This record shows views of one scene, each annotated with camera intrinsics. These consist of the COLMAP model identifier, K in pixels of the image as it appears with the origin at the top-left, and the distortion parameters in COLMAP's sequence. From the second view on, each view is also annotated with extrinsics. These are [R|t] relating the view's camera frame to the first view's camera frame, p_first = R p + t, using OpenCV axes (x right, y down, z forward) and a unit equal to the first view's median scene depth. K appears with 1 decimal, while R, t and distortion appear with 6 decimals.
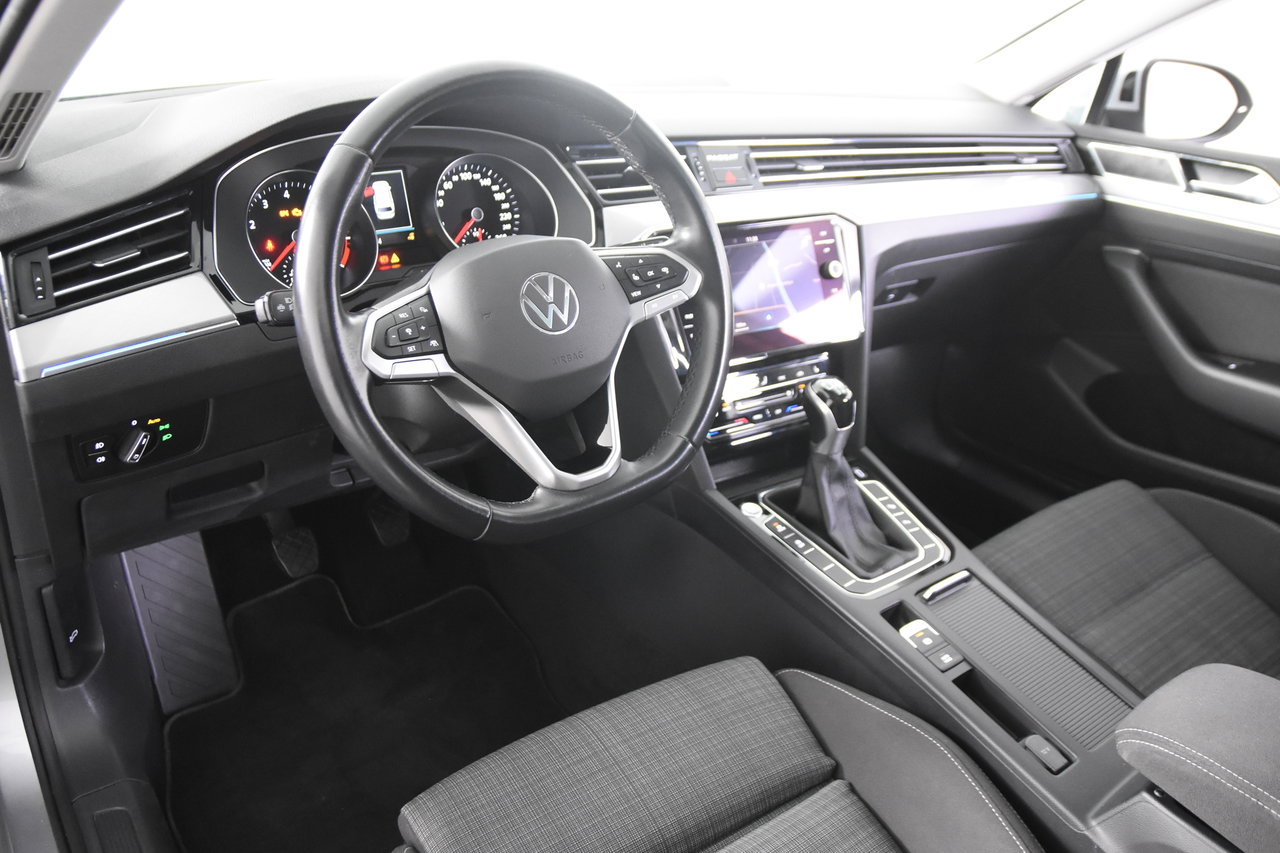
lens RADIAL K [[1020.1, 0, 640.0], [0, 1020.1, 426.5], [0, 0, 1]] dist [-0.092264, 0.068277]
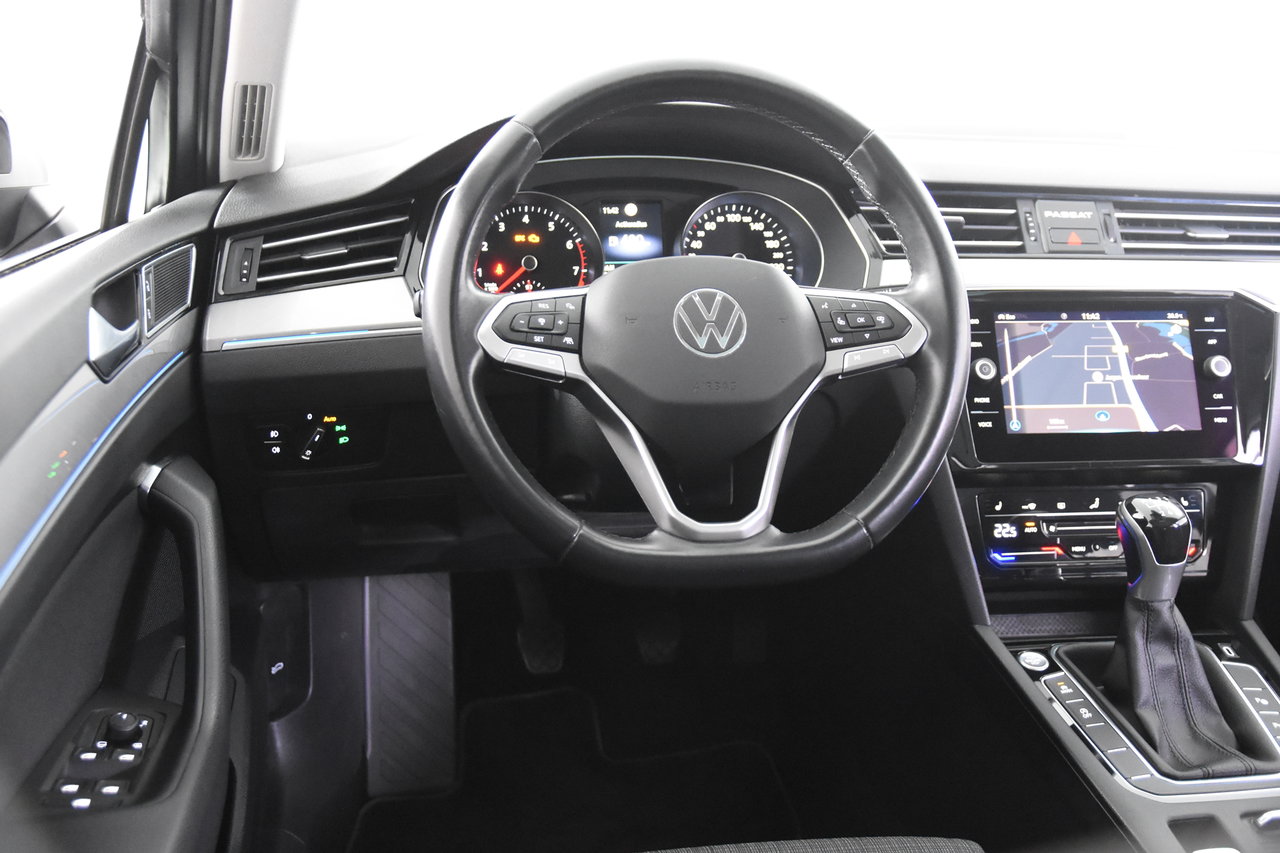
lens RADIAL K [[1306.8, 0, 640.0], [0, 1306.8, 426.5], [0, 0, 1]] dist [-0.081826, 0.315245]
pose [[0.891781, 0.091694, -0.443078, 0.273248], [-0.167182, 0.976729, -0.134355, 0.094956], [0.420447, 0.193890, 0.886358, -0.001649]]
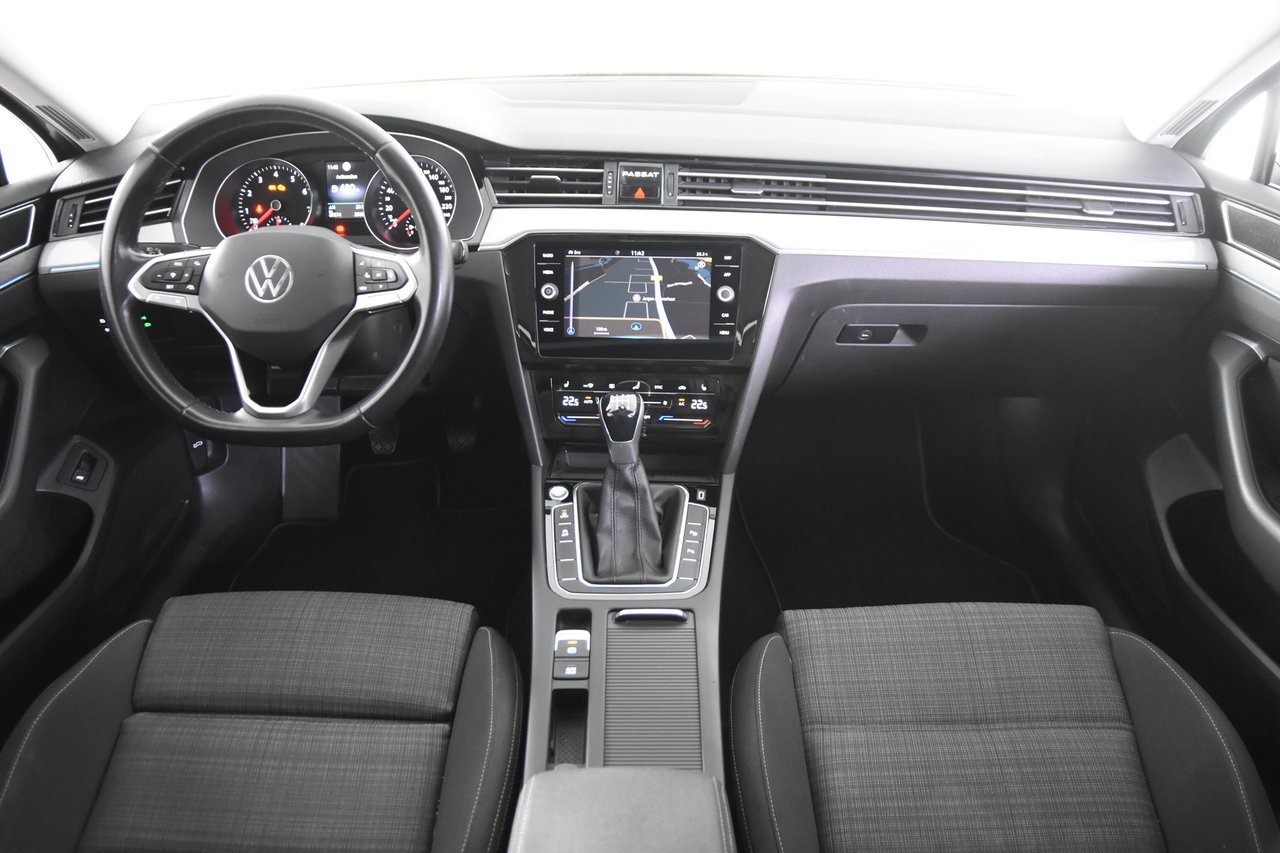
lens RADIAL K [[972.1, 0, 640.0], [0, 972.1, 426.5], [0, 0, 1]] dist [-0.136067, 0.122976]
pose [[0.792409, 0.247165, -0.557672, 0.793123], [-0.217368, 0.968630, 0.120442, -0.143177], [0.569947, 0.025781, 0.821277, 0.185461]]
